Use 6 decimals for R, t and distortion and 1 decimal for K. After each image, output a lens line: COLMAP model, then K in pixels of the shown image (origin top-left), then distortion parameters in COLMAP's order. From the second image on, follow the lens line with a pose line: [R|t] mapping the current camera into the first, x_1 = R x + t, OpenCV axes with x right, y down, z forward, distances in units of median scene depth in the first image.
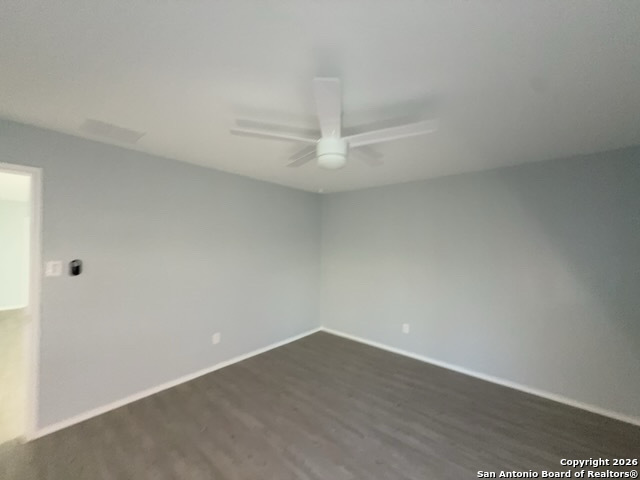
lens RADIAL K [[255.9, 0, 322.0], [0, 255.9, 241.1], [0, 0, 1]] dist [0.002594, 0.000254]
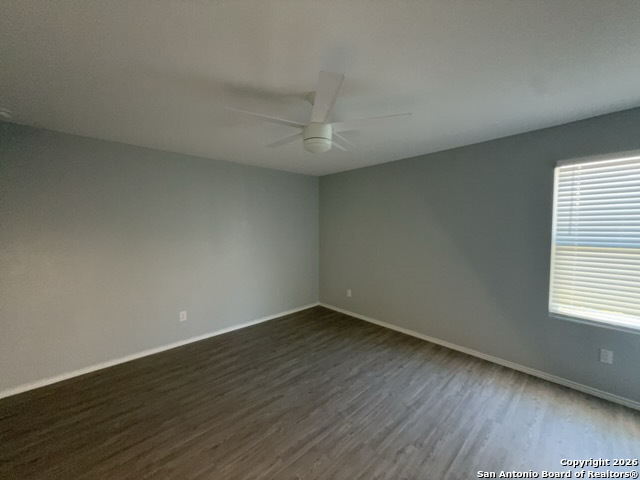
lens RADIAL K [[255.9, 0, 321.5], [0, 255.9, 238.1], [0, 0, 1]] dist [0.002594, 0.000254]
pose [[0.096831, -0.054908, 0.993785, -0.854814], [-0.018347, 0.998209, 0.056940, 0.008932], [-0.995132, -0.023746, 0.095650, 0.705482]]
